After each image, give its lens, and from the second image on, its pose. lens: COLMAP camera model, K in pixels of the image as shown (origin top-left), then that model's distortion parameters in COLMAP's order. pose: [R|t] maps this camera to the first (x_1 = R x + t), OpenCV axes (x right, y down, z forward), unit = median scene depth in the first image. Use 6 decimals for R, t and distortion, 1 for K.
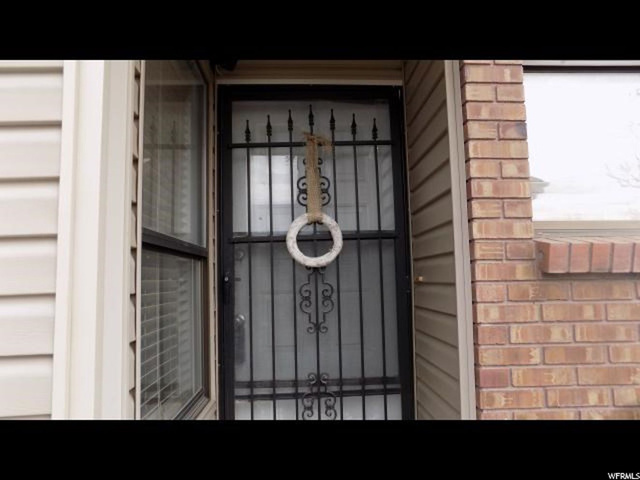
lens RADIAL K [[426.9, 0, 324.8], [0, 426.9, 238.6], [0, 0, 1]] dist [-0.051246, 0.007769]
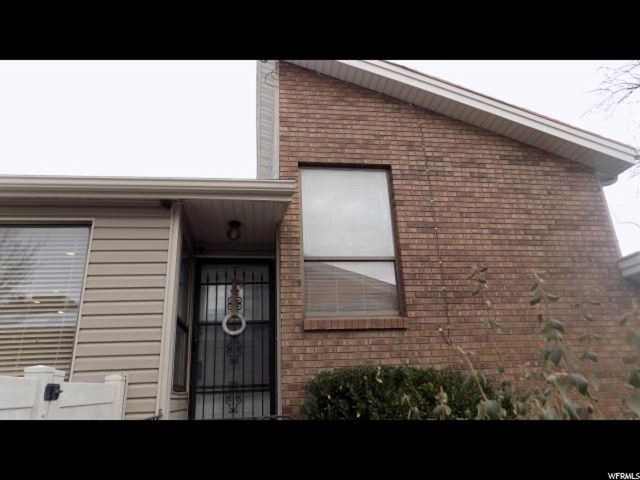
lens RADIAL K [[426.9, 0, 313.8], [0, 426.9, 235.4], [0, 0, 1]] dist [-0.051246, 0.007769]
pose [[0.996491, 0.012037, 0.082835, 0.218172], [0.010467, 0.963923, -0.265976, 0.163551], [-0.083048, 0.265910, 0.960414, -1.455768]]
